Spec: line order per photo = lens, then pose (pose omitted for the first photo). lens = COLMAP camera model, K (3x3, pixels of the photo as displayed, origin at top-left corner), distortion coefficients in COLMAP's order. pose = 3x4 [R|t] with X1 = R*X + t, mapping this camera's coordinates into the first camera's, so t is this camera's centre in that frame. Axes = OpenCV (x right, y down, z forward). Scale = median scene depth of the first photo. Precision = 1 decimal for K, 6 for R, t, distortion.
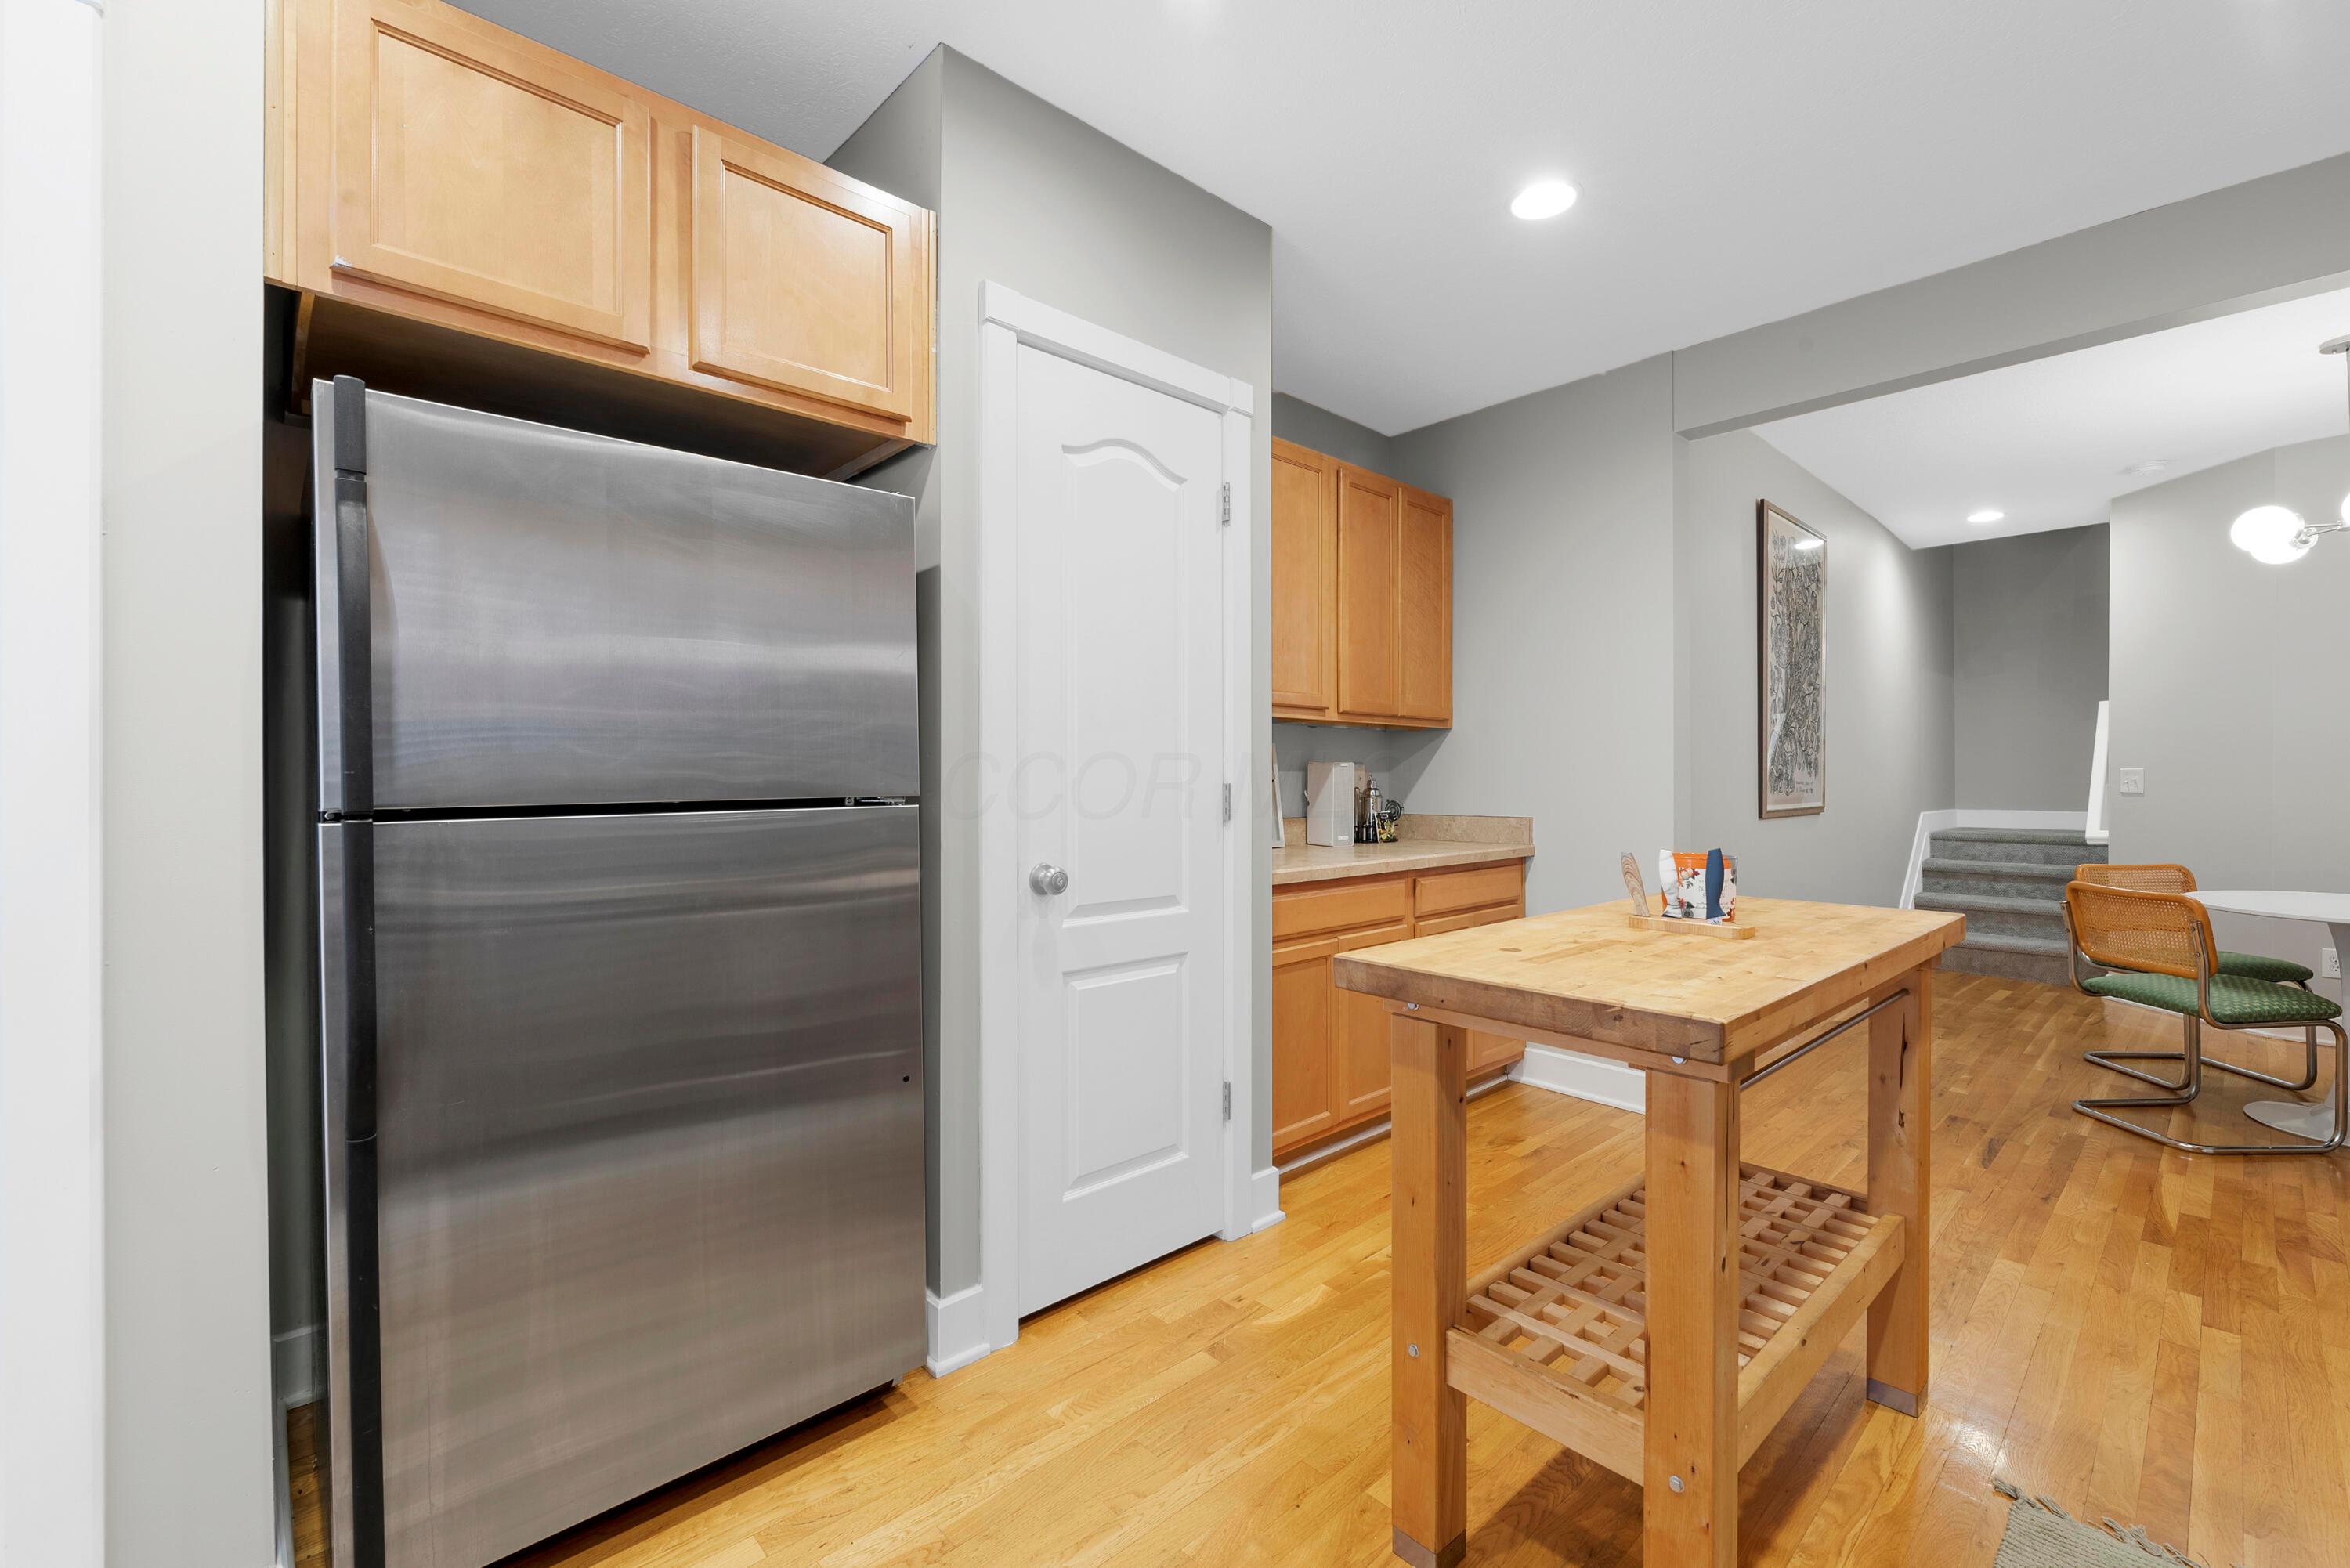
lens RADIAL K [[996.1, 0, 1172.9], [0, 996.1, 781.8], [0, 0, 1]] dist [-0.001357, 0.000336]
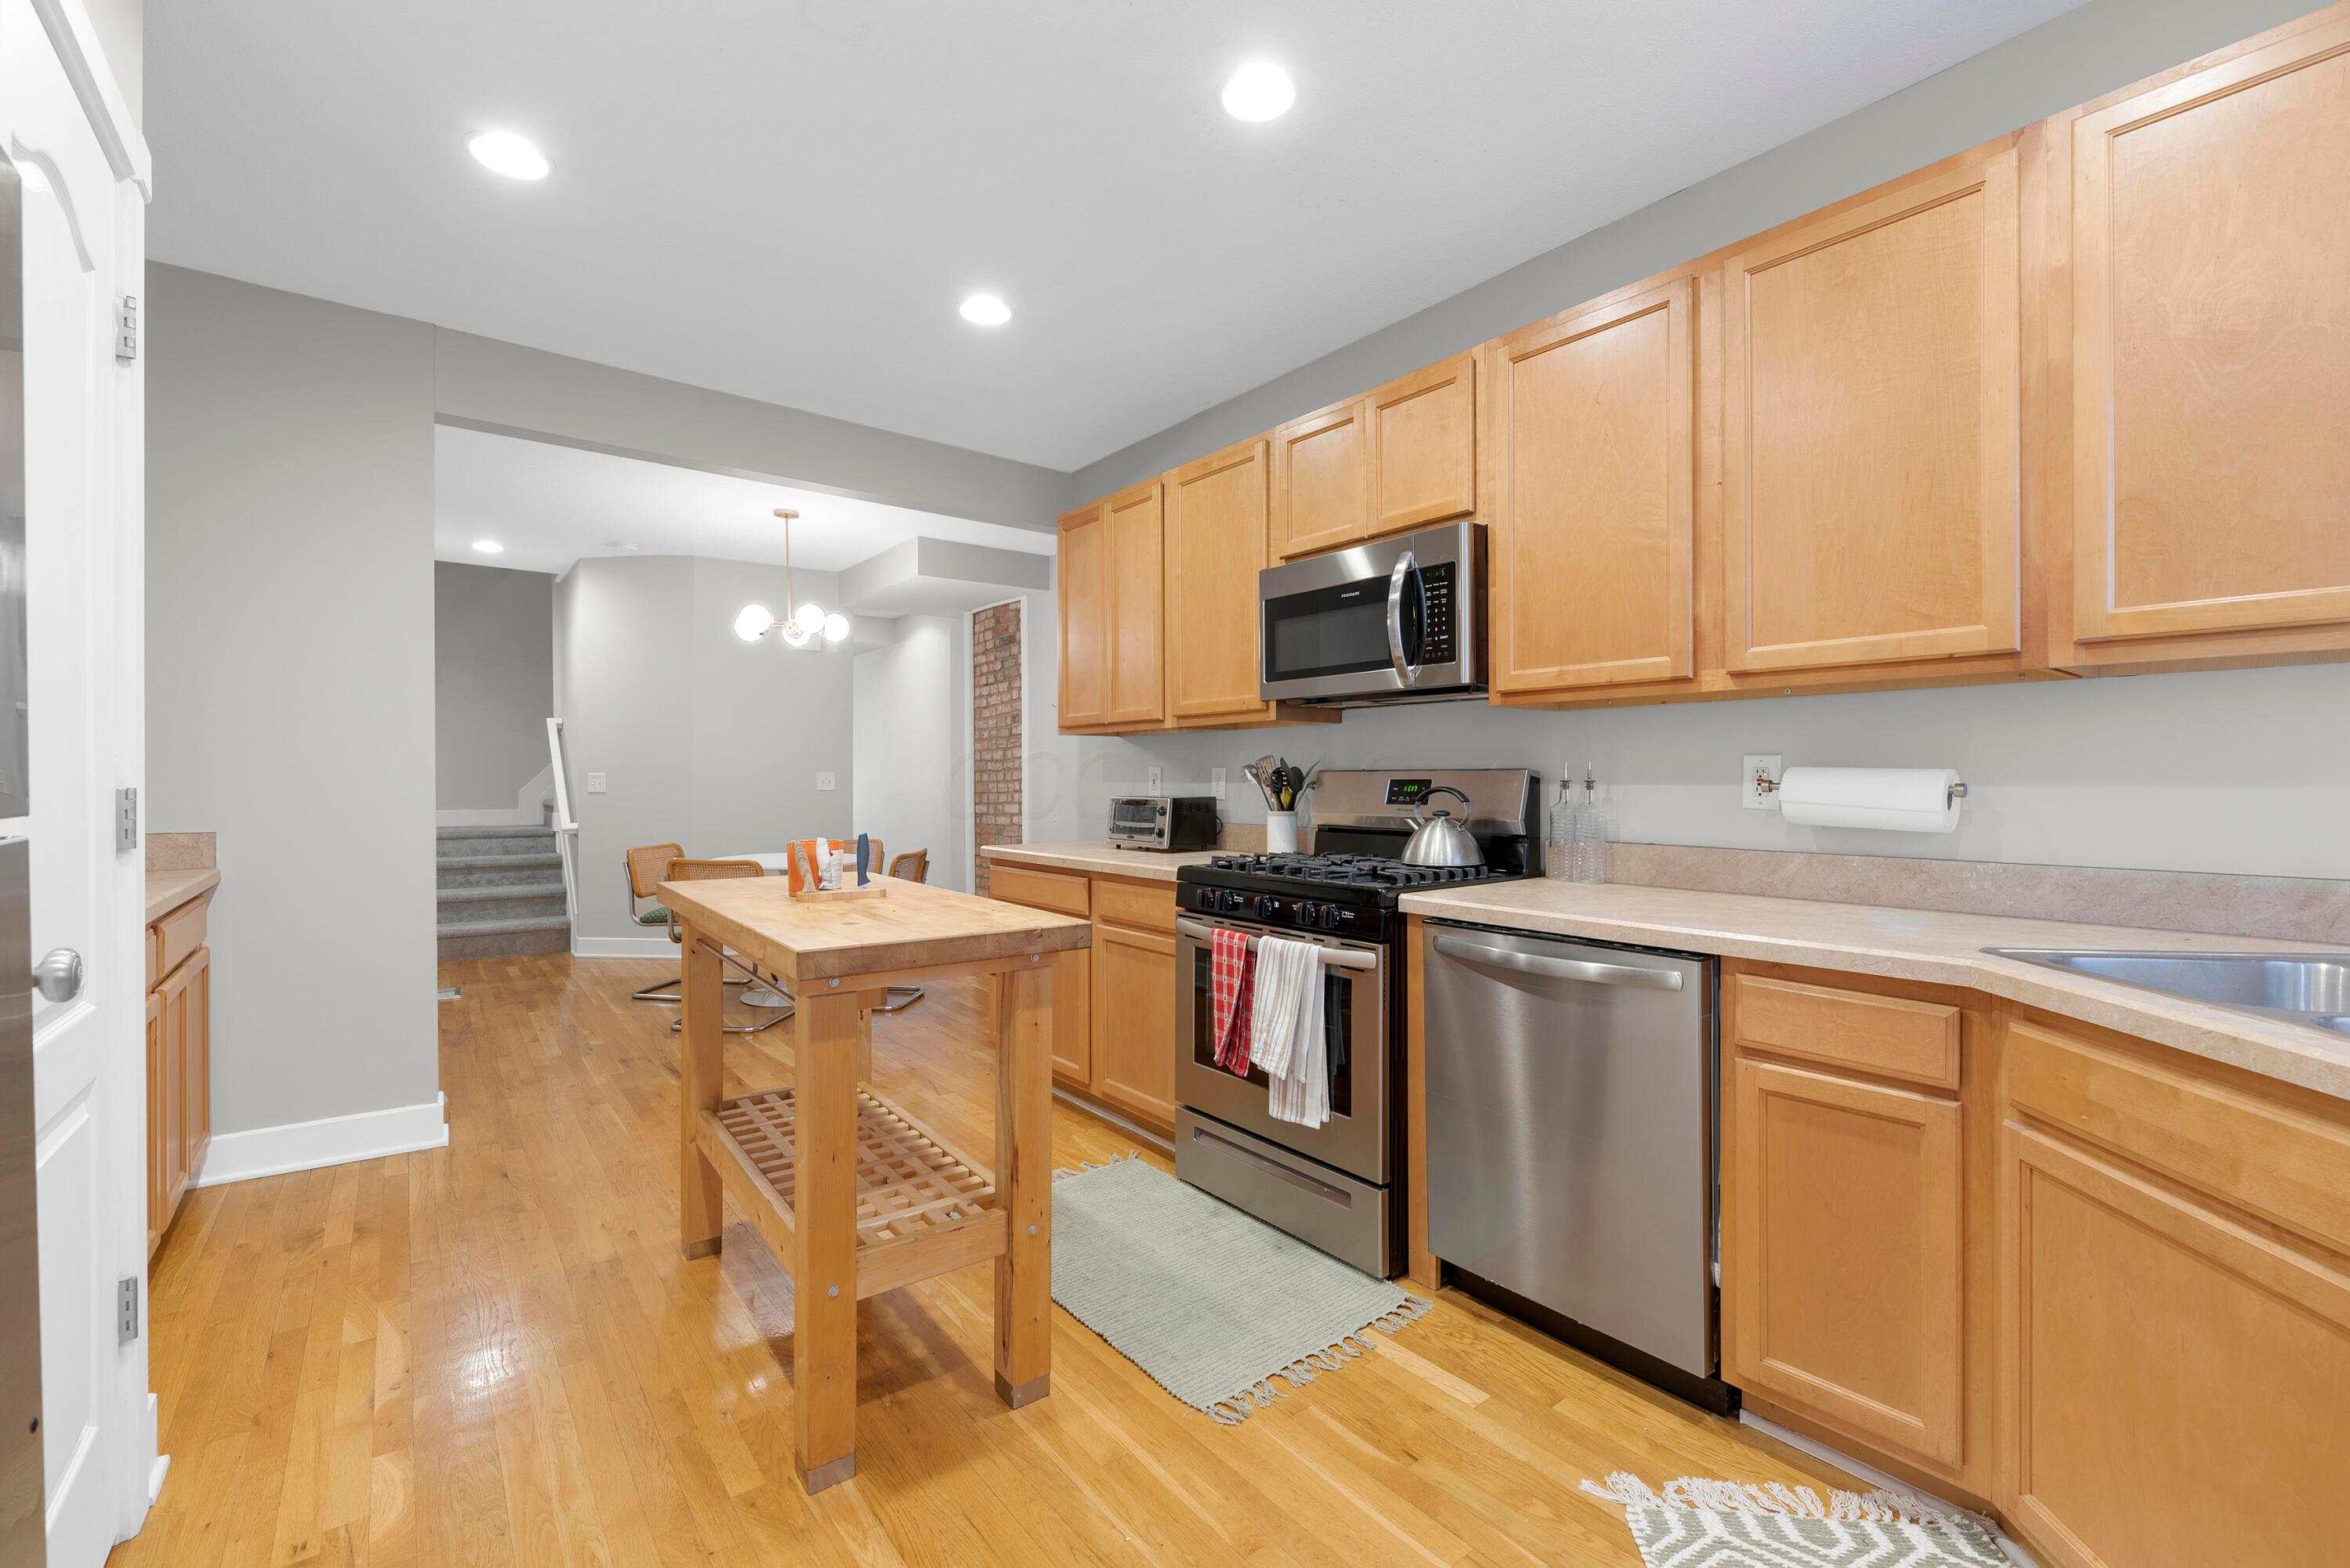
lens RADIAL K [[996.1, 0, 1163.8], [0, 996.1, 783.1], [0, 0, 1]] dist [-0.001357, 0.000336]
pose [[0.088492, -0.002337, 0.996074, -0.287309], [0.004166, 0.999989, 0.001976, -0.000429], [-0.996068, 0.003974, 0.088501, 0.181877]]
